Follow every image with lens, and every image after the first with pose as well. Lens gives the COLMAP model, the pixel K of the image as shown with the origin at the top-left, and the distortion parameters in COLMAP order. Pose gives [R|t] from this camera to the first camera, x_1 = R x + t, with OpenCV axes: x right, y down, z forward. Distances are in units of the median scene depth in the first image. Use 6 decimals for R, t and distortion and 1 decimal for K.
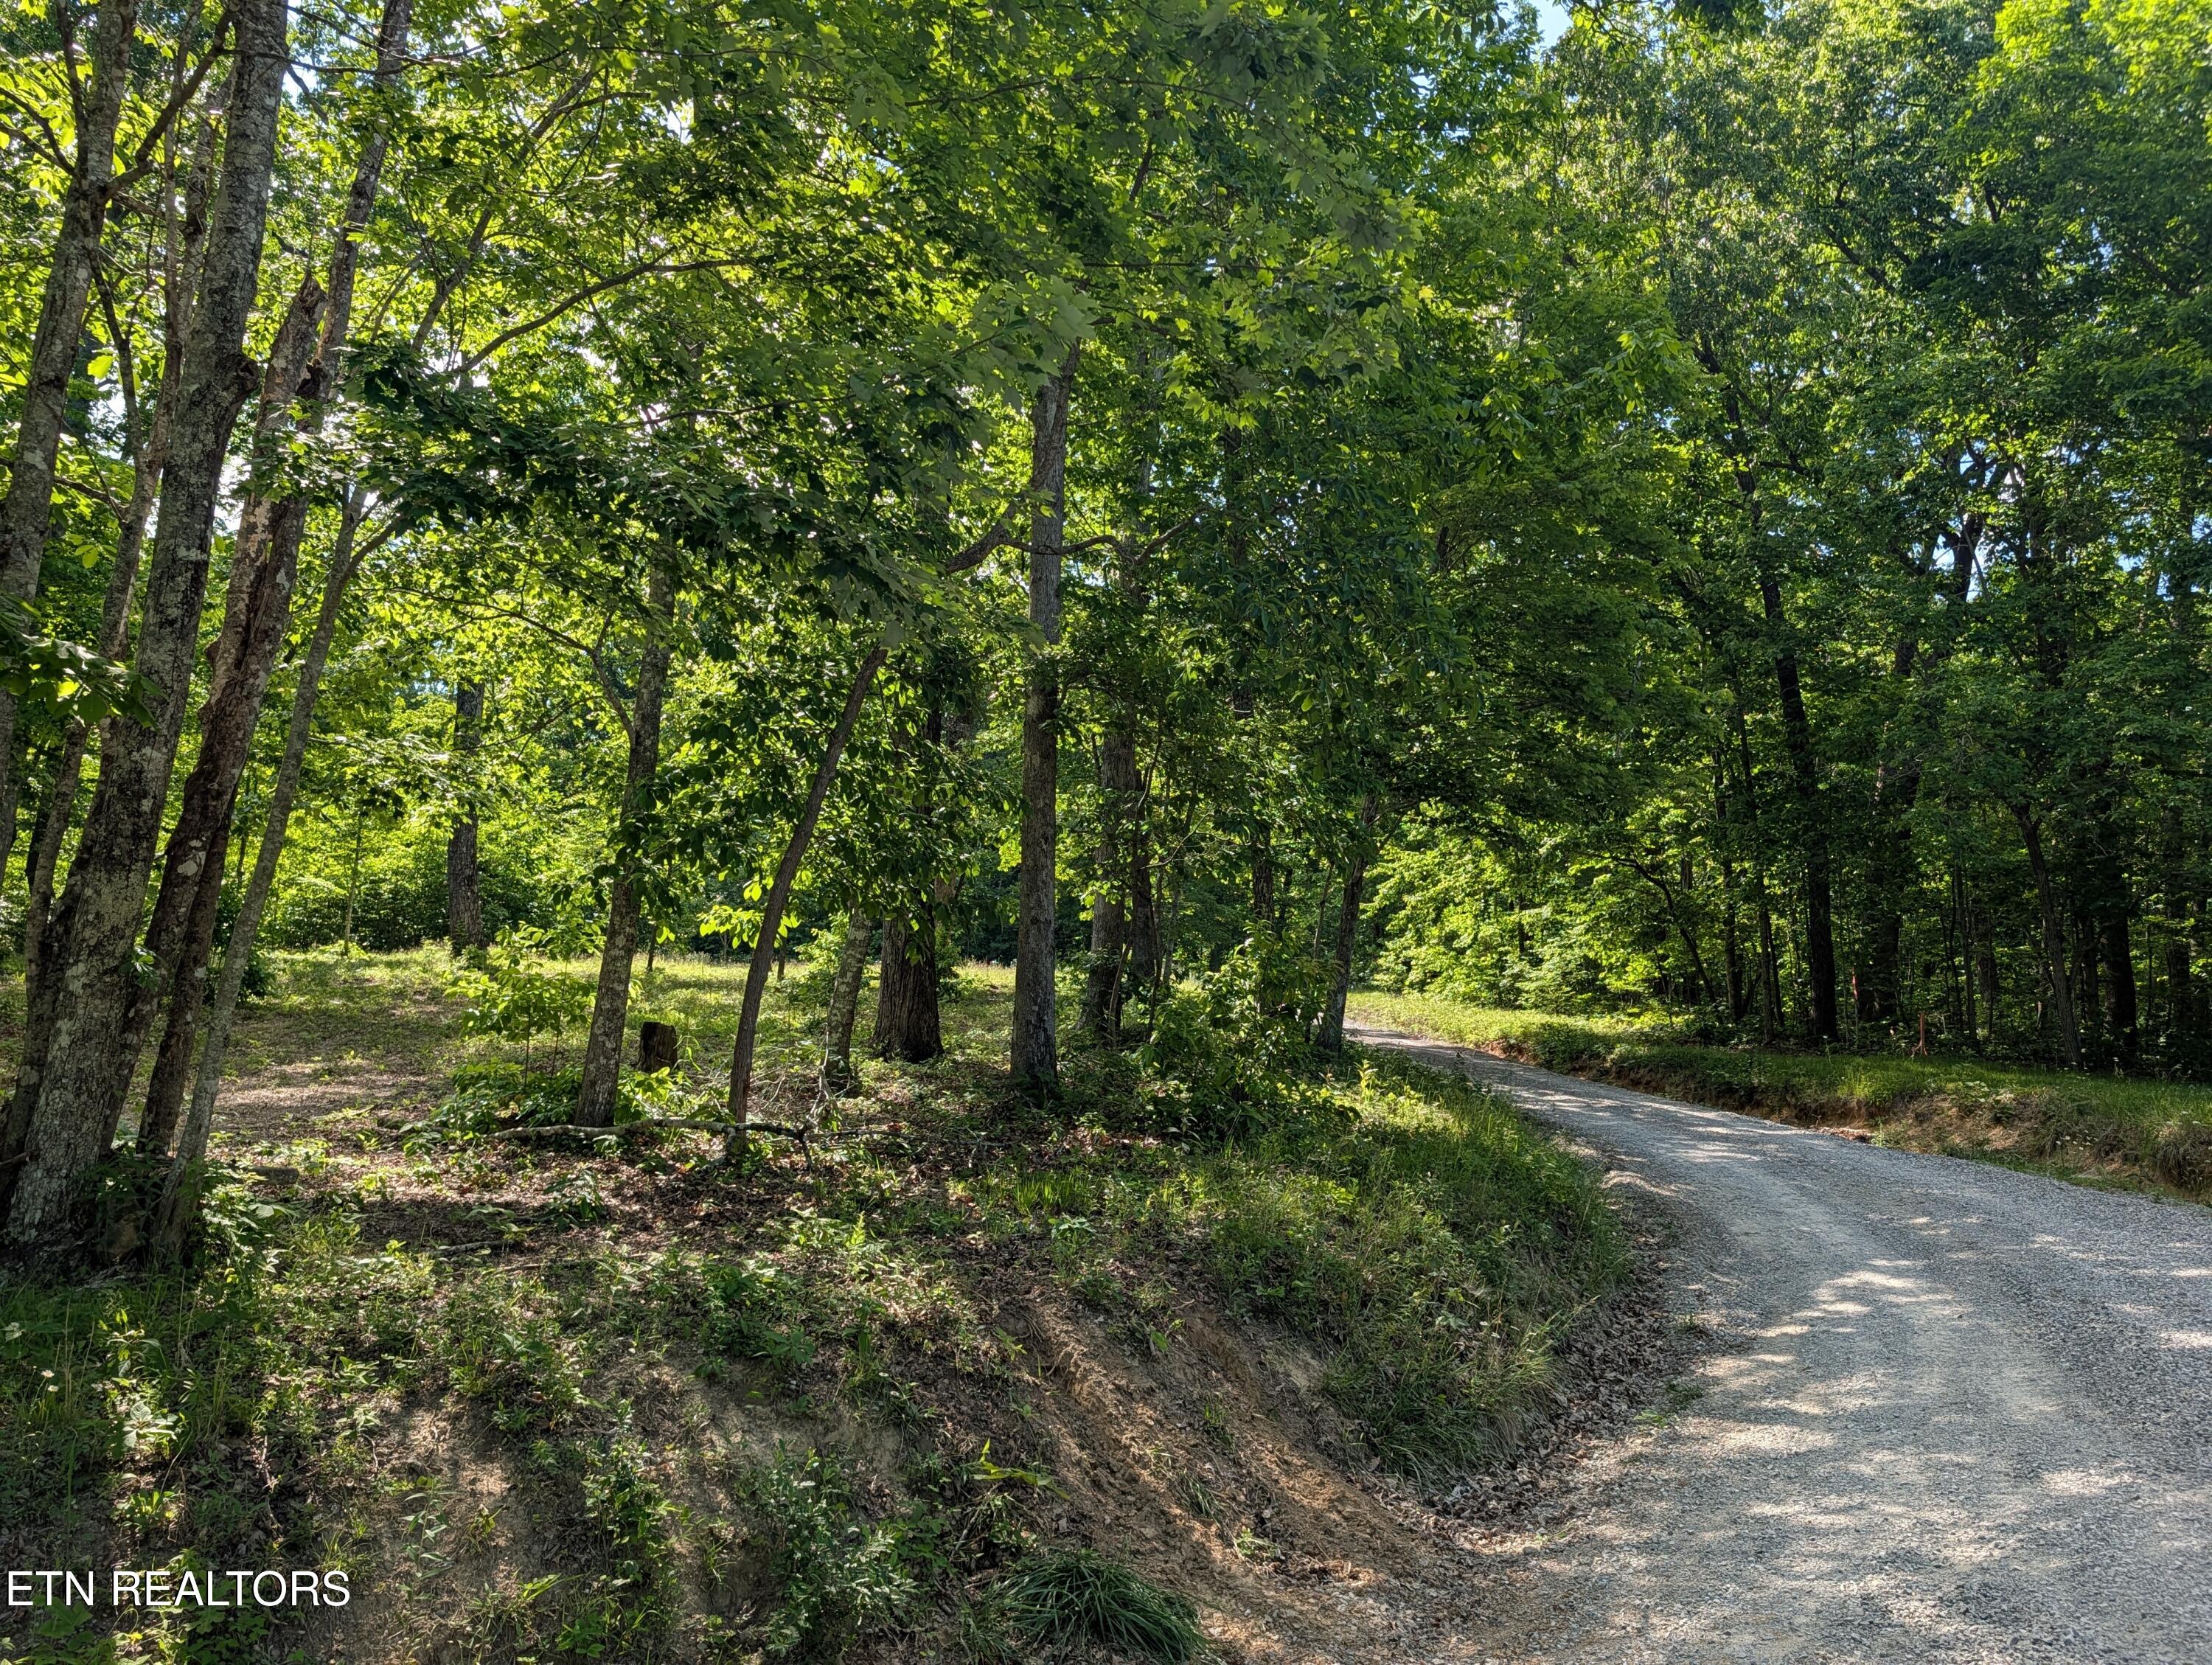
lens RADIAL K [[1585.7, 0, 1106.7], [0, 1585.7, 842.0], [0, 0, 1]] dist [0.034543, -0.026891]
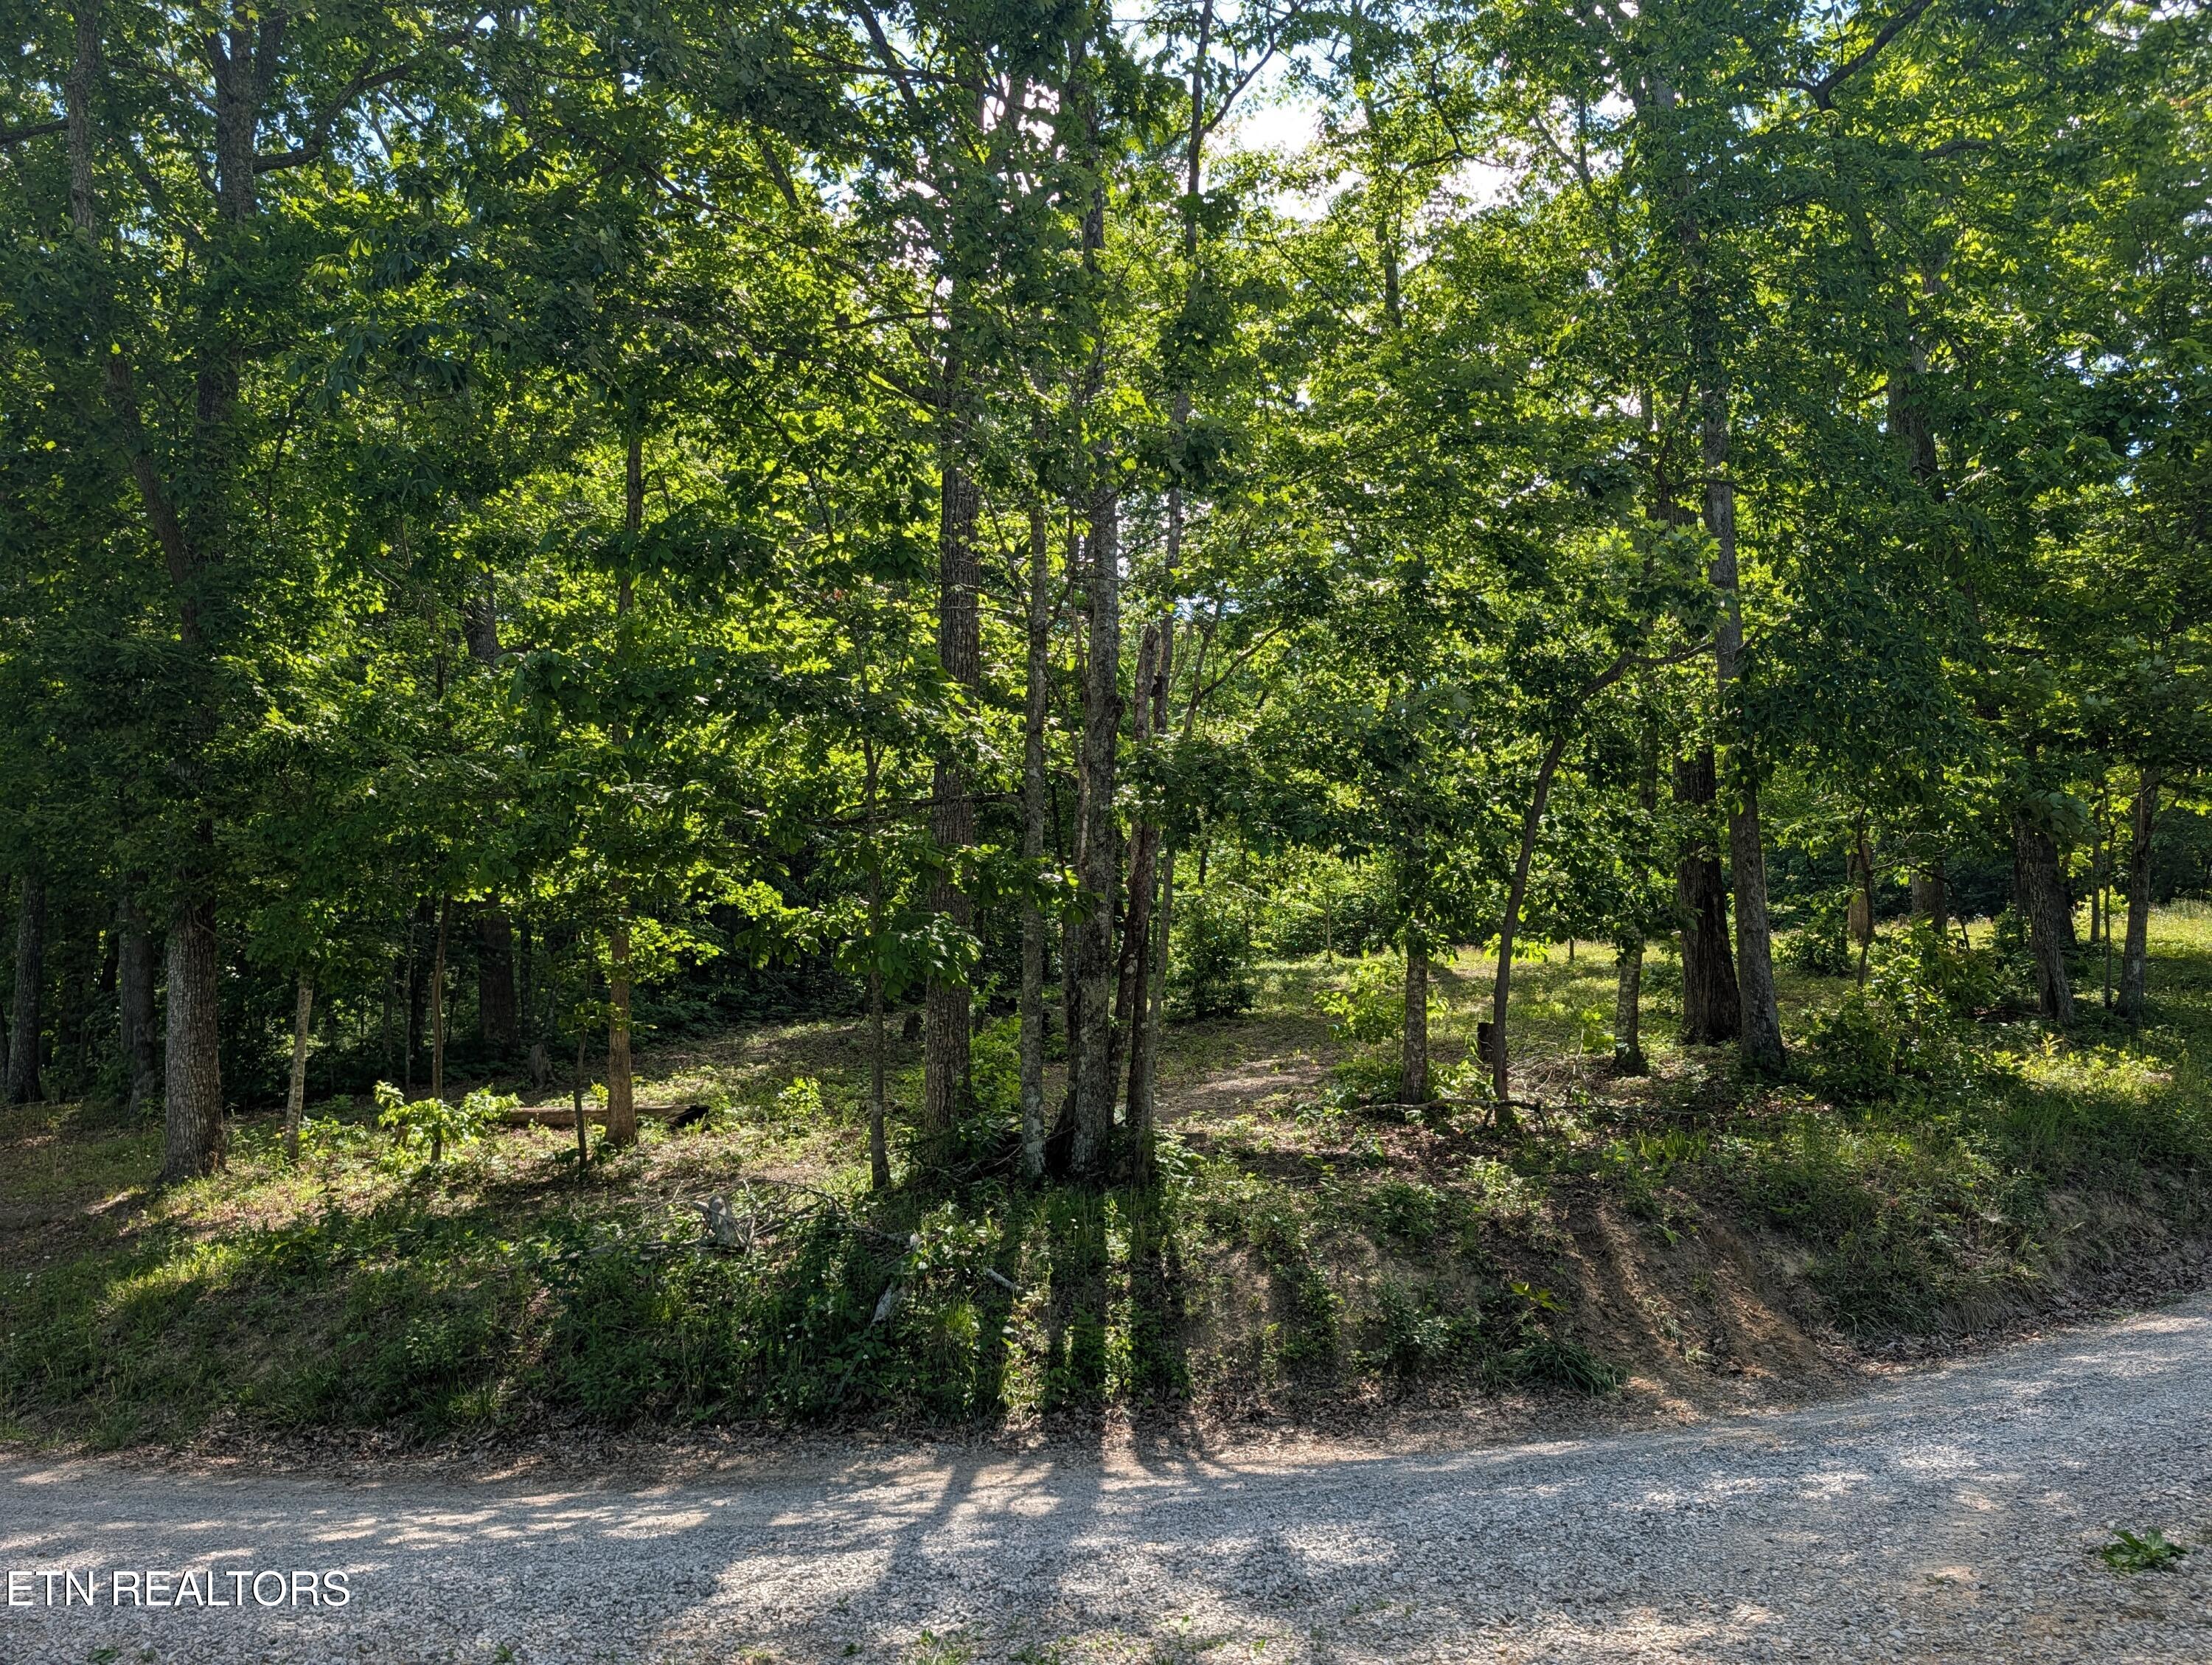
lens RADIAL K [[1585.7, 0, 1107.9], [0, 1585.7, 831.8], [0, 0, 1]] dist [0.034543, -0.026891]
pose [[0.817517, -0.119154, -0.563444, 0.457199], [0.126215, 0.991647, -0.026580, -0.096562], [0.561904, -0.049386, 0.825727, -0.519212]]
